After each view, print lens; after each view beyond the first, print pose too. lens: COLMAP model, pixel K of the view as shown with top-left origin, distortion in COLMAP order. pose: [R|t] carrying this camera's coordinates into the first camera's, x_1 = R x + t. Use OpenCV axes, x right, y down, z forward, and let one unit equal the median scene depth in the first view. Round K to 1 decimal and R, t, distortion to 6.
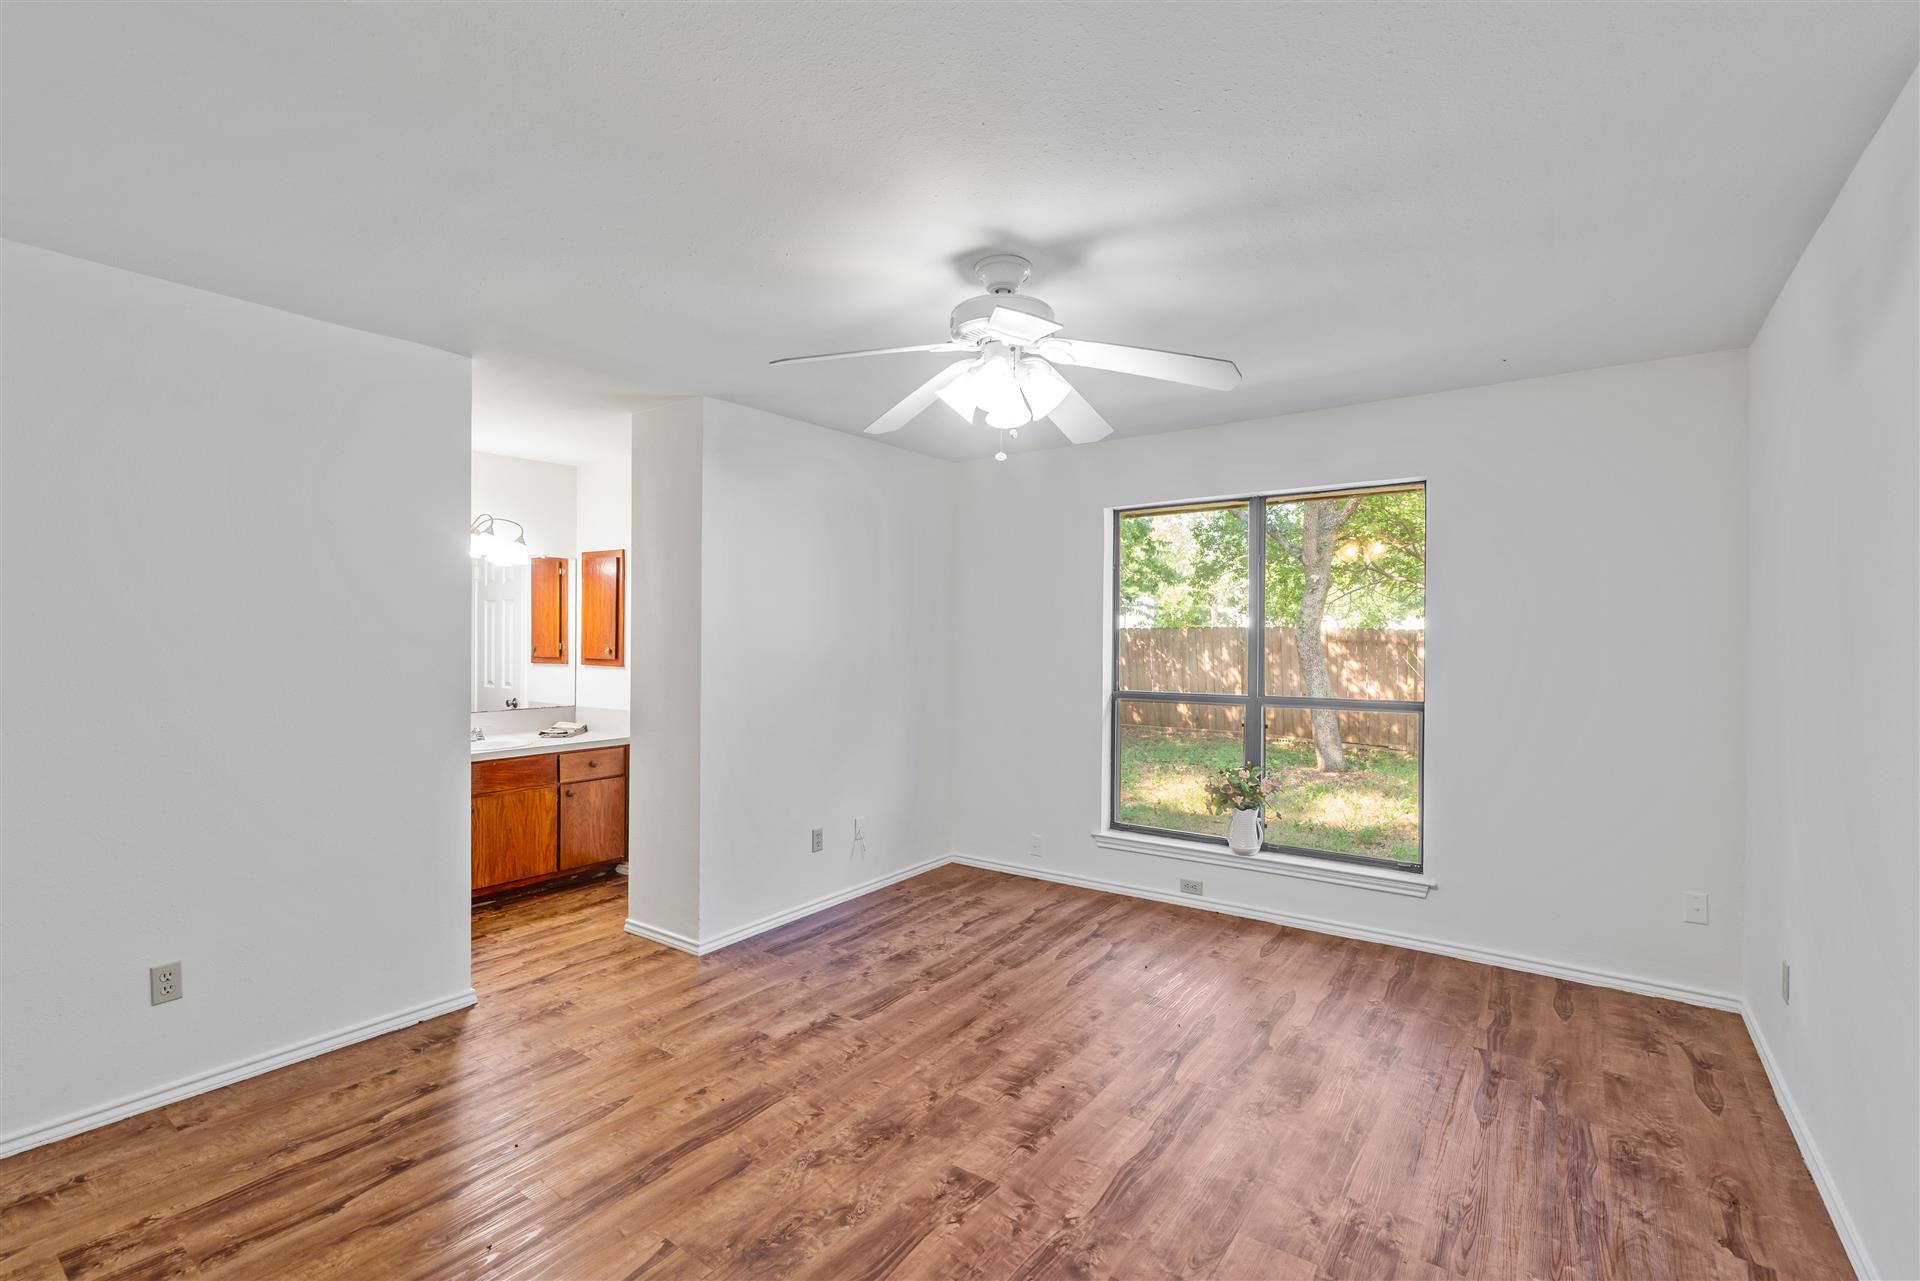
lens RADIAL K [[867.4, 0, 947.3], [0, 867.4, 641.4], [0, 0, 1]] dist [-0.002598, 0.001995]
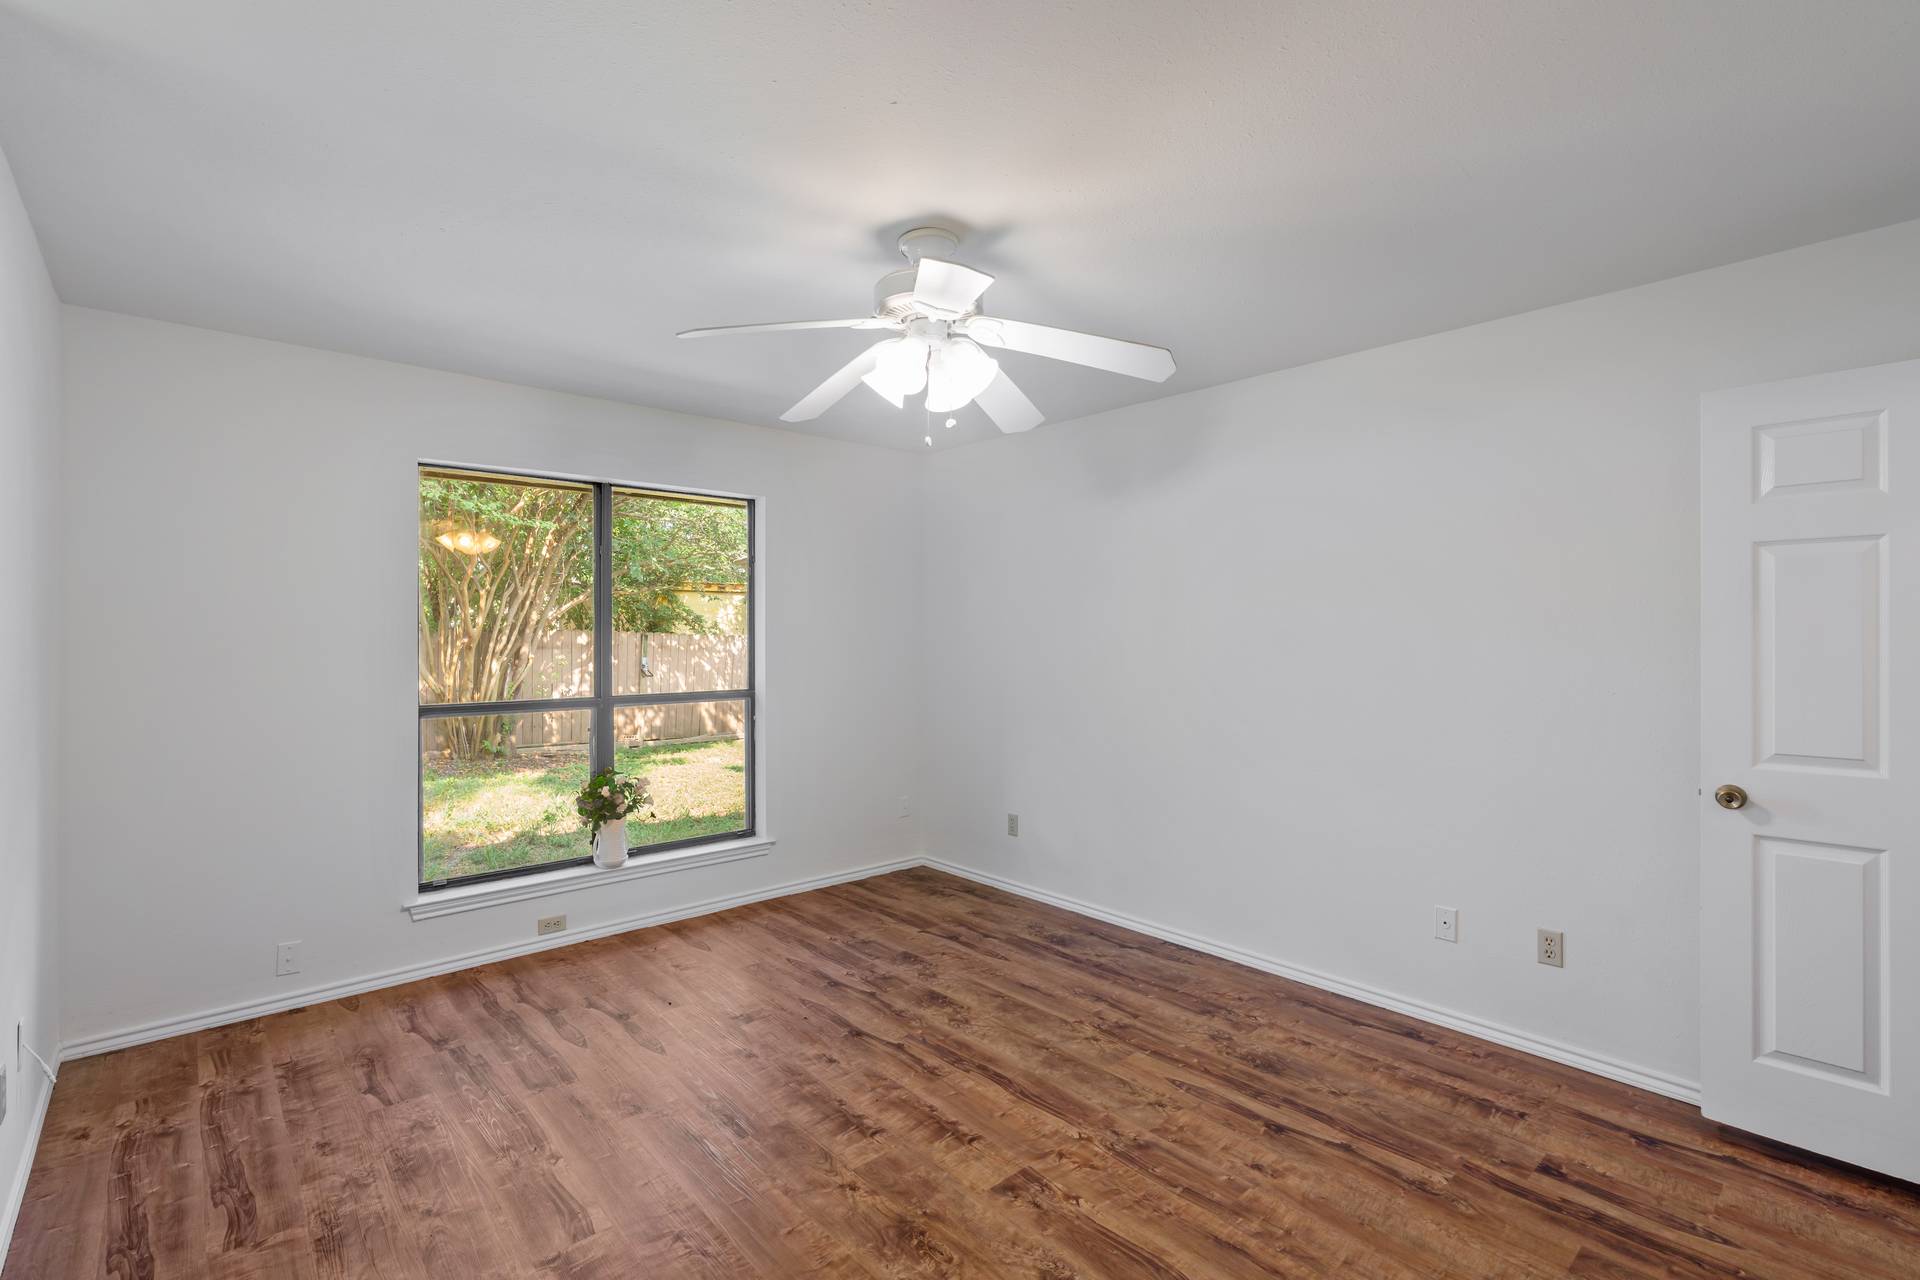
lens RADIAL K [[867.4, 0, 968.9], [0, 867.4, 641.8], [0, 0, 1]] dist [-0.002598, 0.001995]
pose [[0.195880, -0.007225, 0.980601, -0.639891], [0.004447, 0.999969, 0.006479, 0.001197], [-0.980618, 0.003092, 0.195906, 0.581482]]
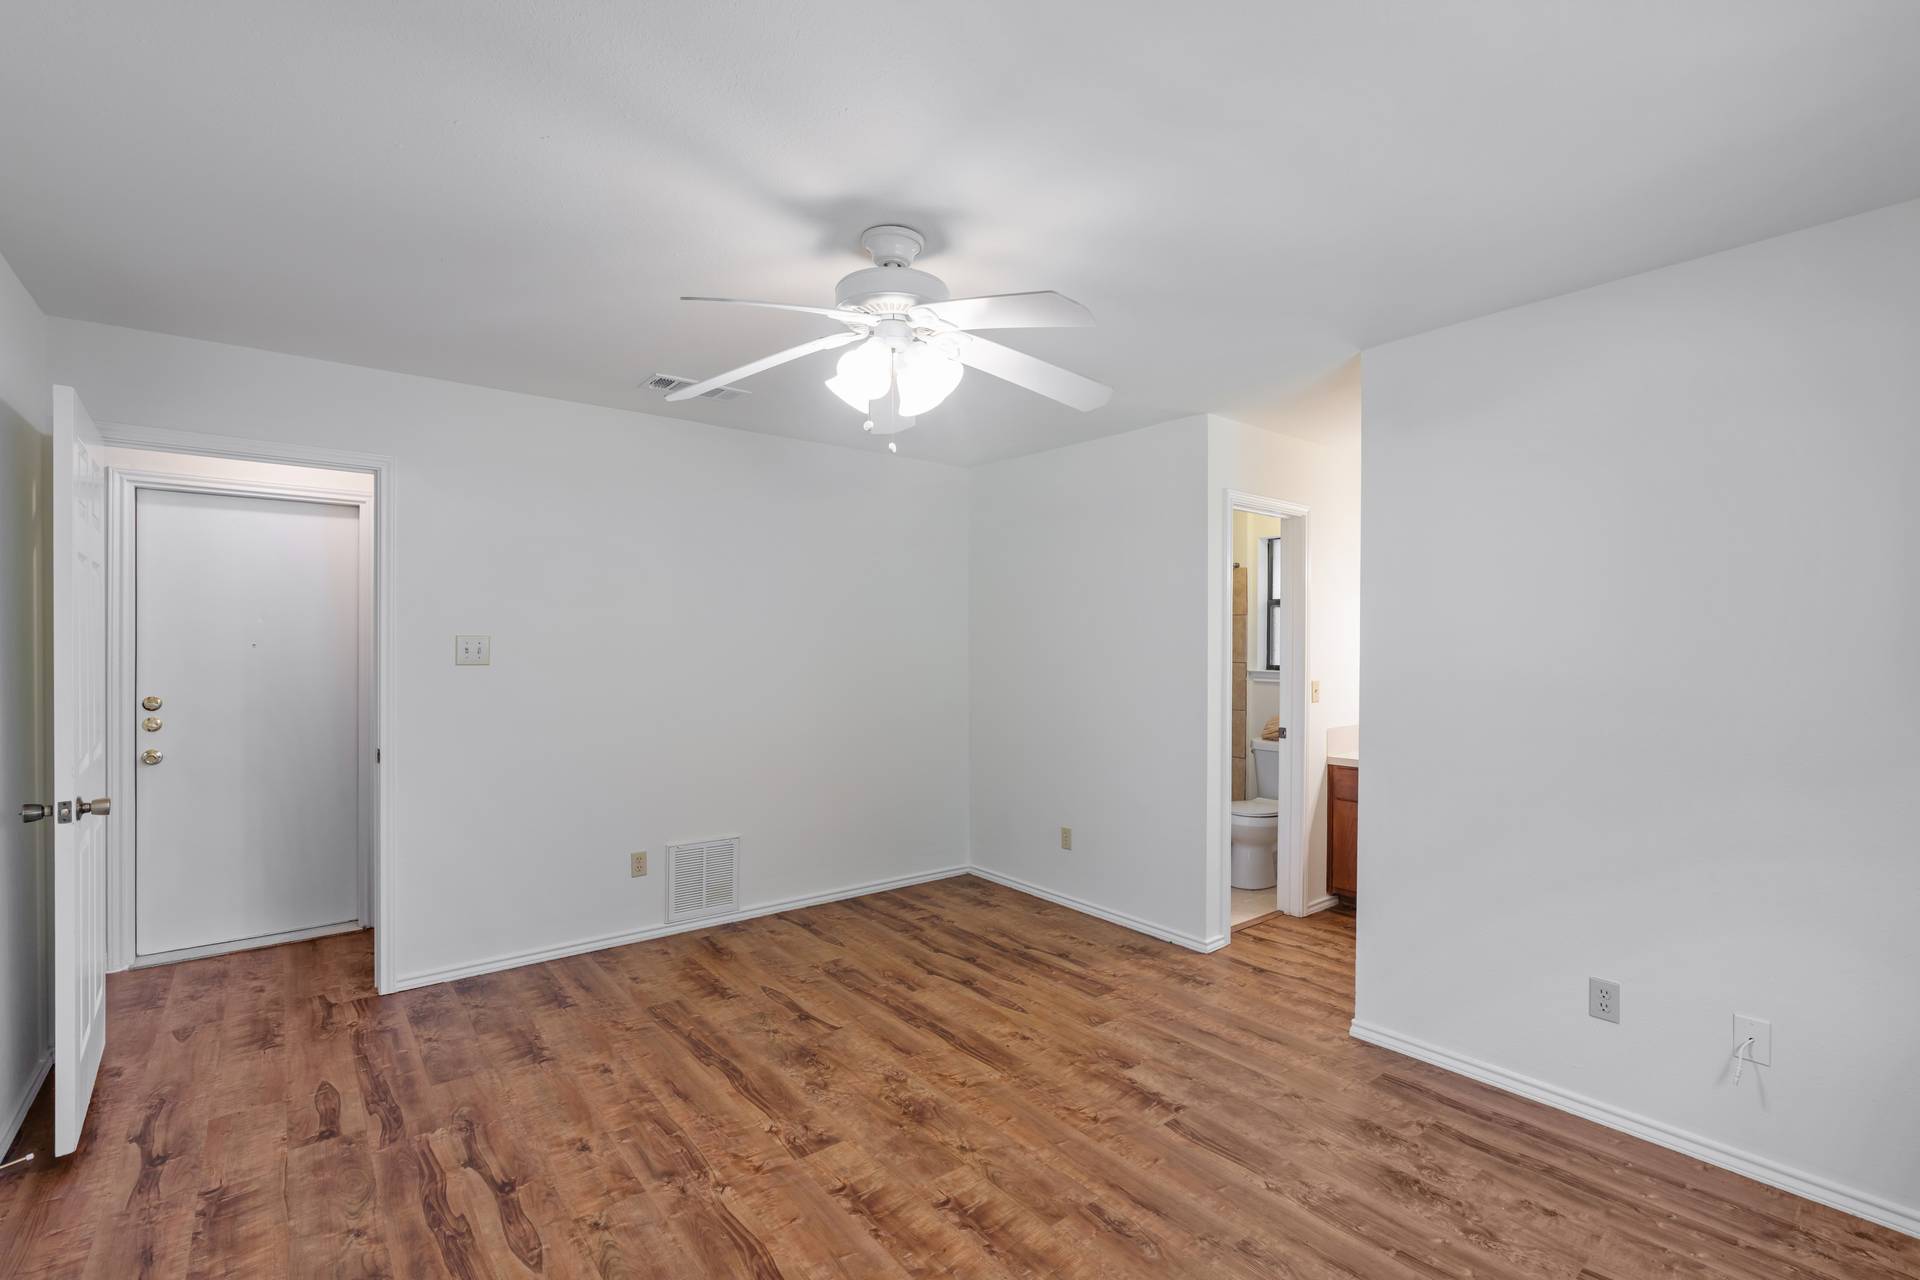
lens RADIAL K [[867.4, 0, 950.6], [0, 867.4, 636.4], [0, 0, 1]] dist [-0.002598, 0.001995]
pose [[-0.270251, -0.009972, -0.962738, 0.695470], [-0.009169, 0.999928, -0.007783, -0.003518], [0.962746, 0.006724, -0.270323, 0.982824]]
